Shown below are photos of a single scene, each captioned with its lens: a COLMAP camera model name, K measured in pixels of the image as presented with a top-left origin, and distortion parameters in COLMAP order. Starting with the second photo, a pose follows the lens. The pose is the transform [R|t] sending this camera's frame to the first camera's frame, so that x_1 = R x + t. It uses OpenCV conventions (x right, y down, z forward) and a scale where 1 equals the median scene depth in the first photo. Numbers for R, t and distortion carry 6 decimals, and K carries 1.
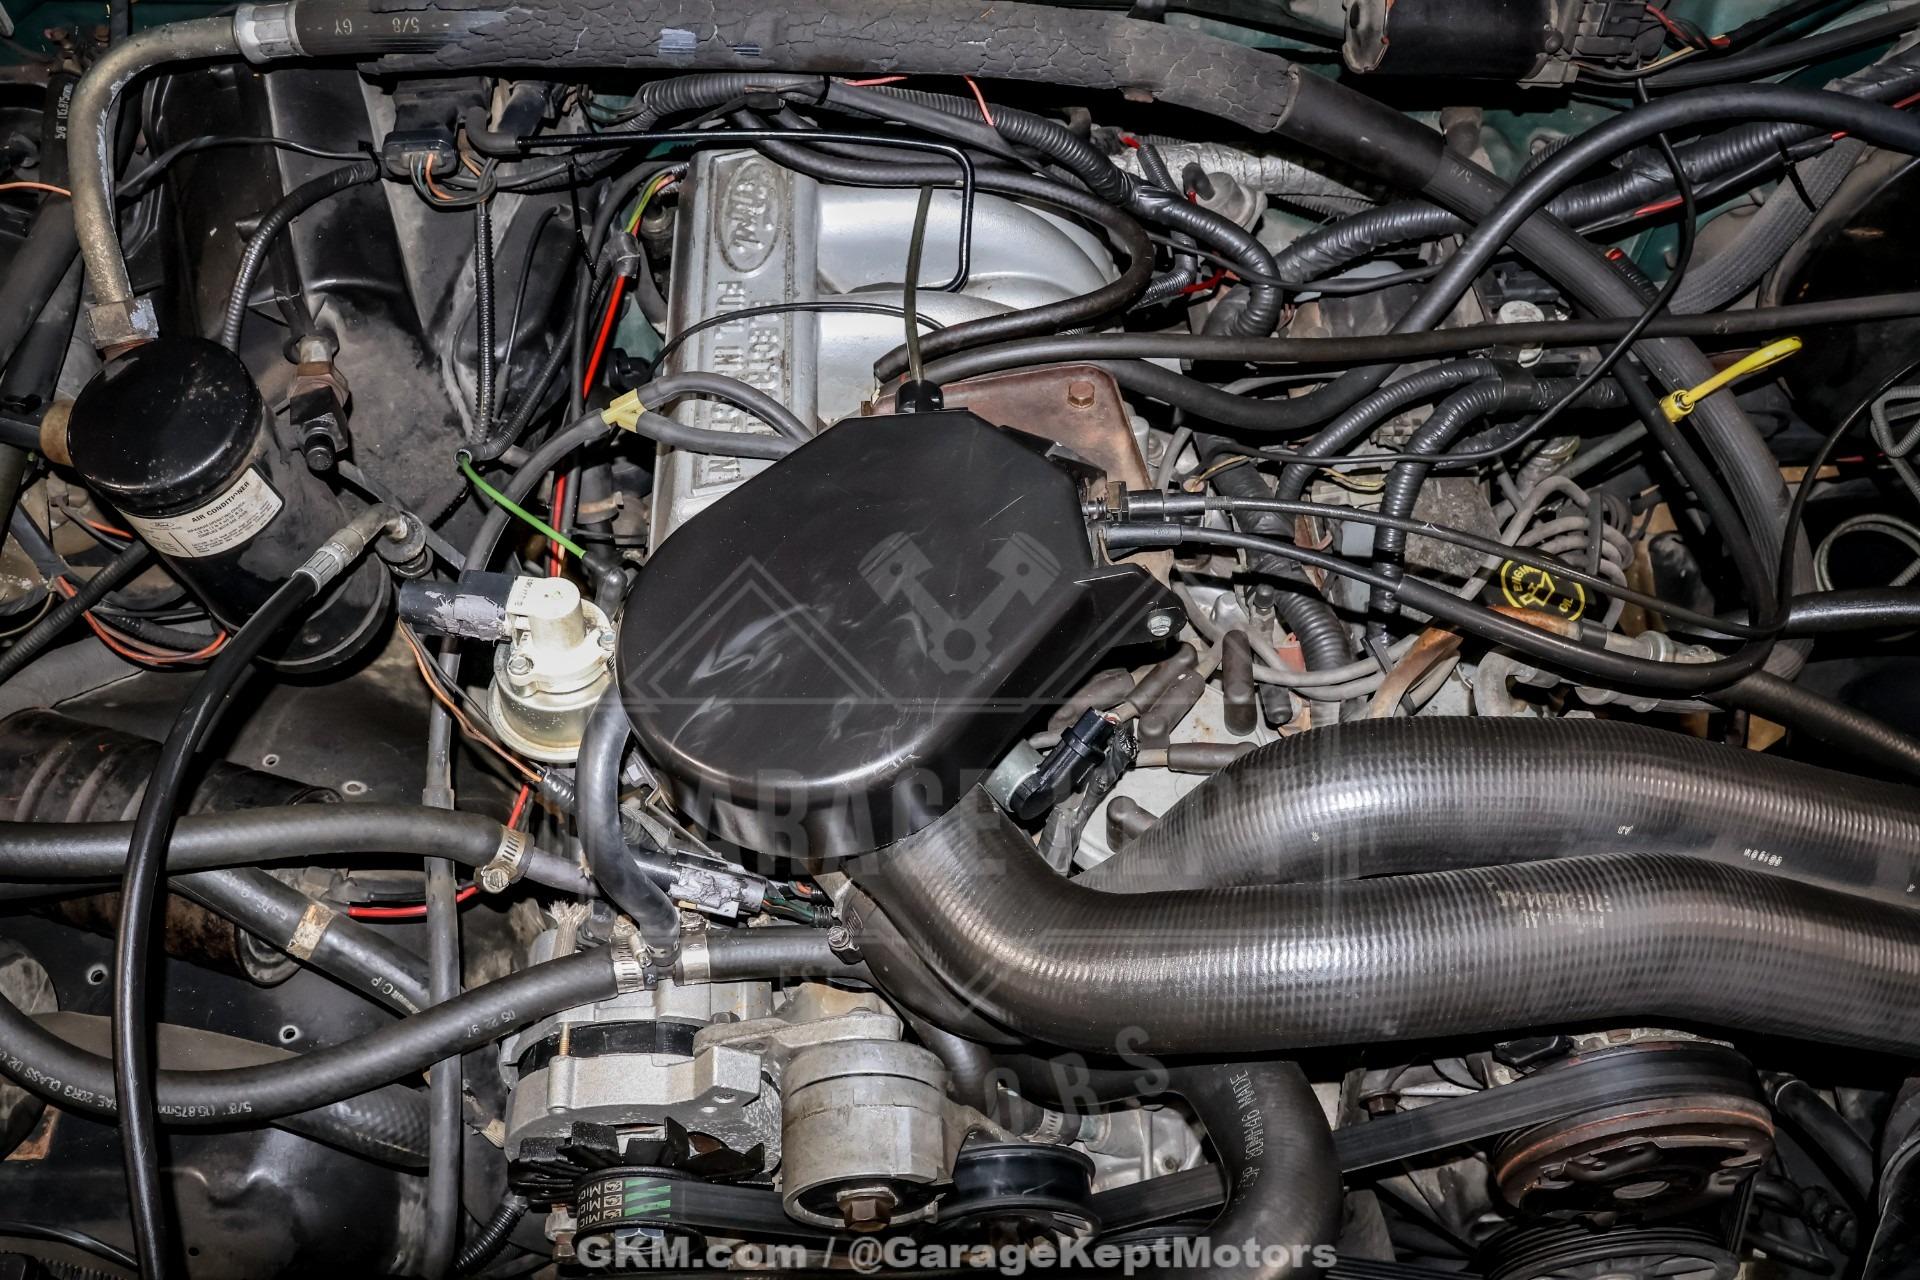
lens RADIAL K [[1710.4, 0, 961.5], [0, 1710.4, 661.6], [0, 0, 1]] dist [-0.162967, 0.166049]
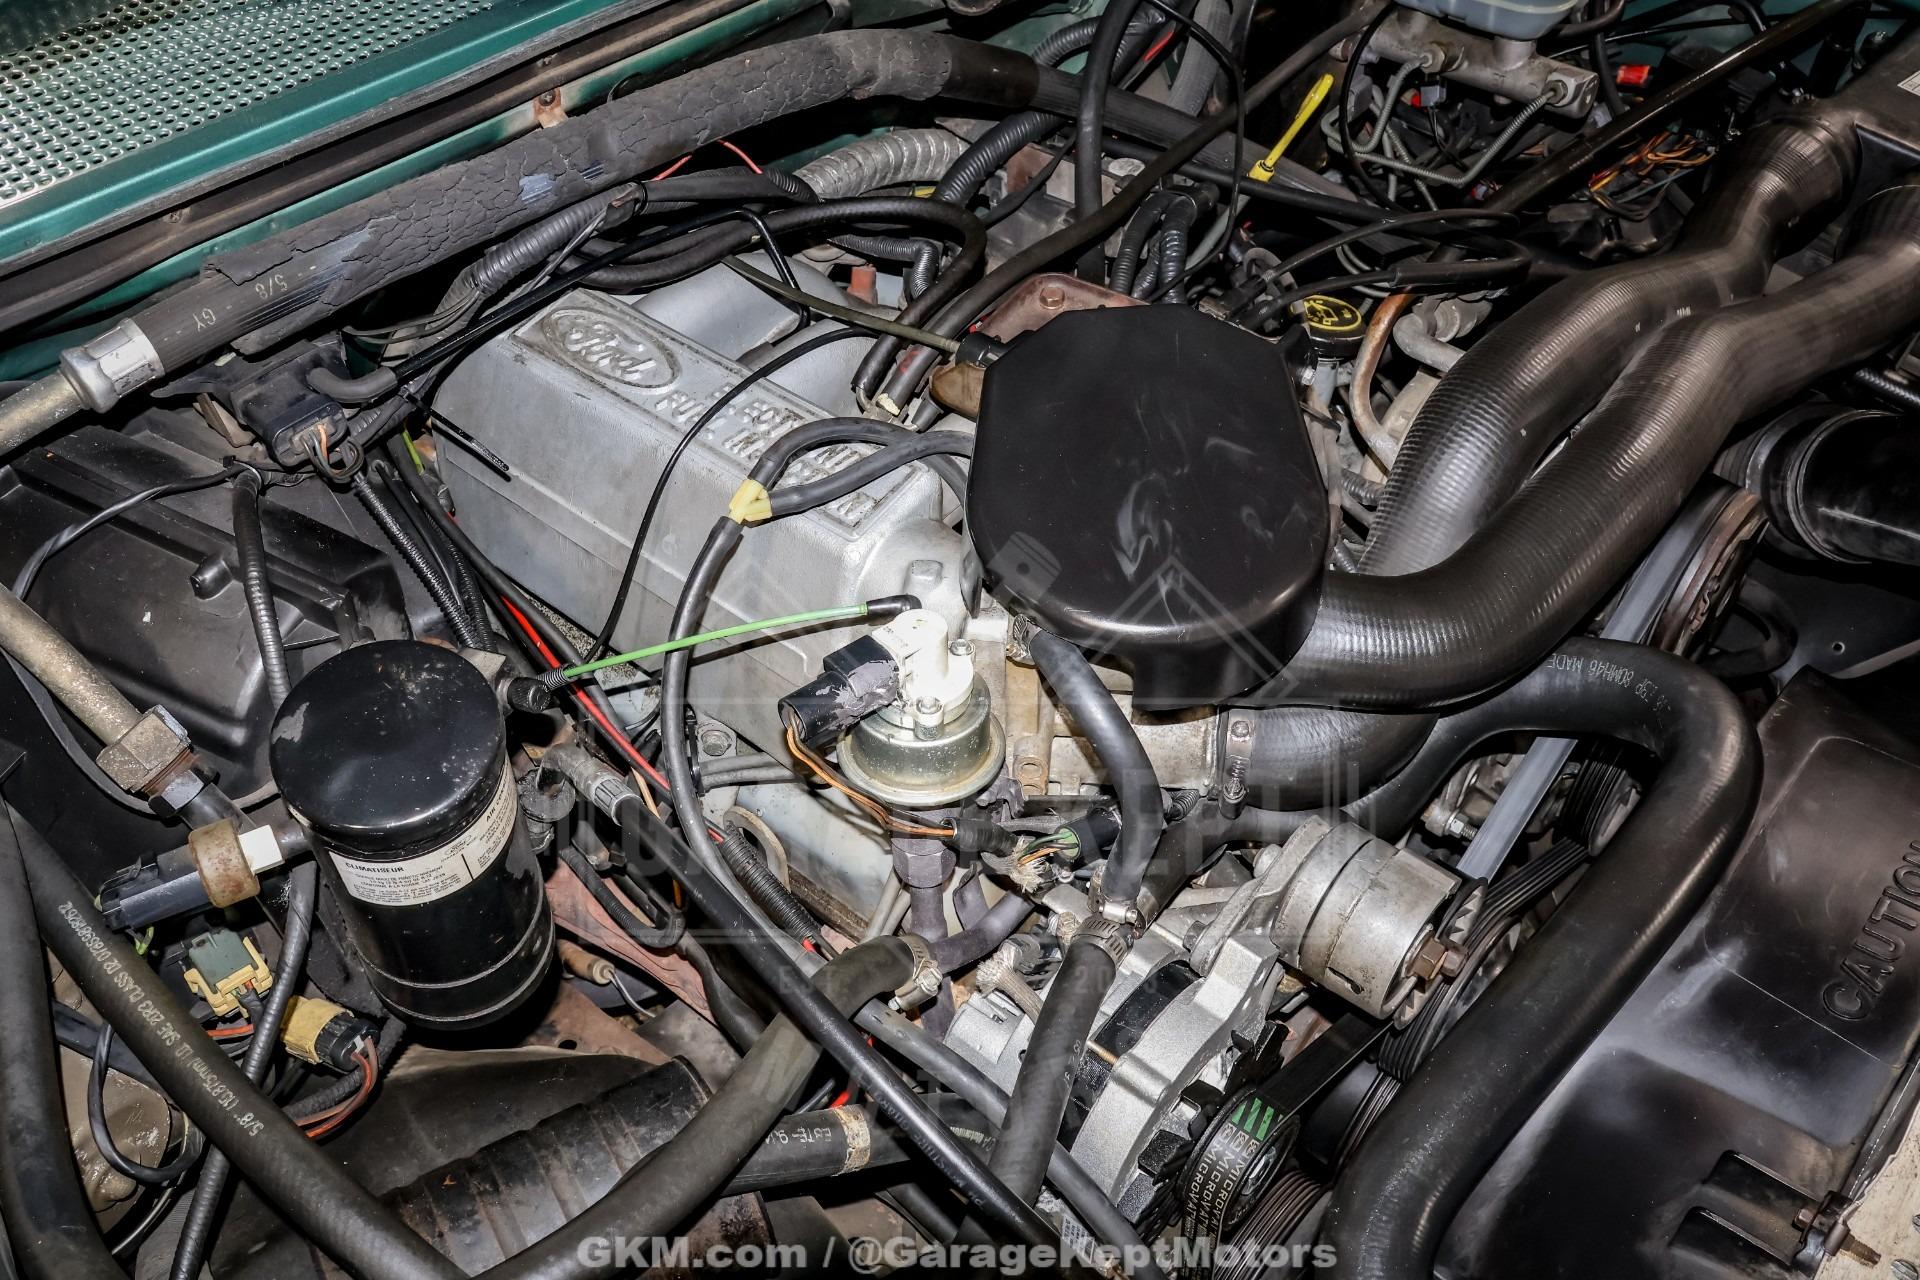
lens RADIAL K [[1710.4, 0, 961.5], [0, 1710.4, 661.6], [0, 0, 1]] dist [-0.162967, 0.166049]
pose [[0.682664, -0.516825, 0.516586, -0.629317], [0.584736, 0.810334, 0.037985, -0.037714], [-0.438239, 0.276136, 0.855392, 0.127746]]
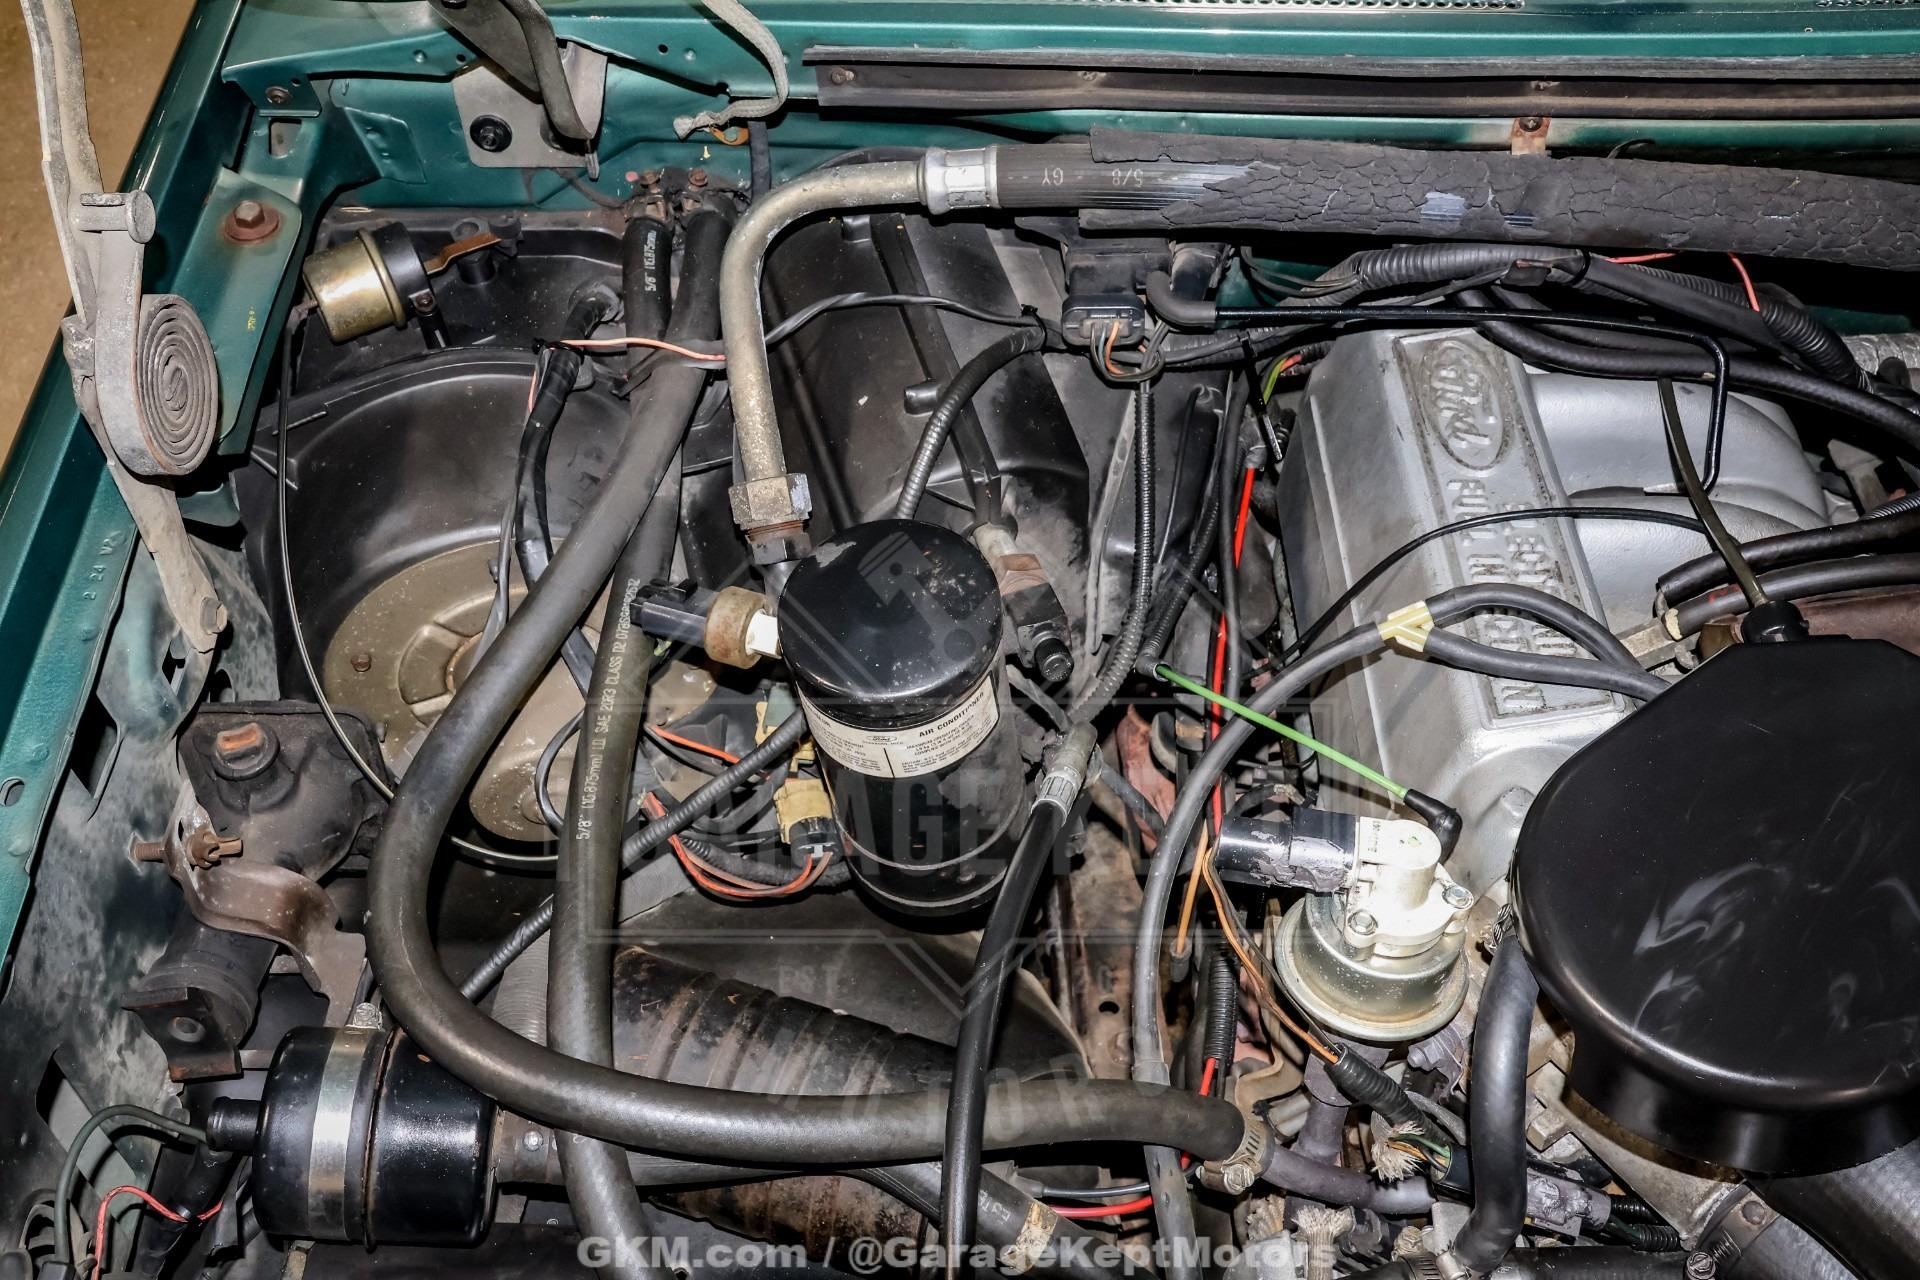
lens RADIAL K [[1919.0, 0, 950.8], [0, 1919.0, 639.9], [0, 0, 1]] dist [-0.063909, 0.010704]
pose [[0.997618, 0.028076, -0.063002, -0.348189], [-0.036297, 0.990398, -0.133397, -0.002666], [0.058651, 0.135366, 0.989058, 0.025109]]
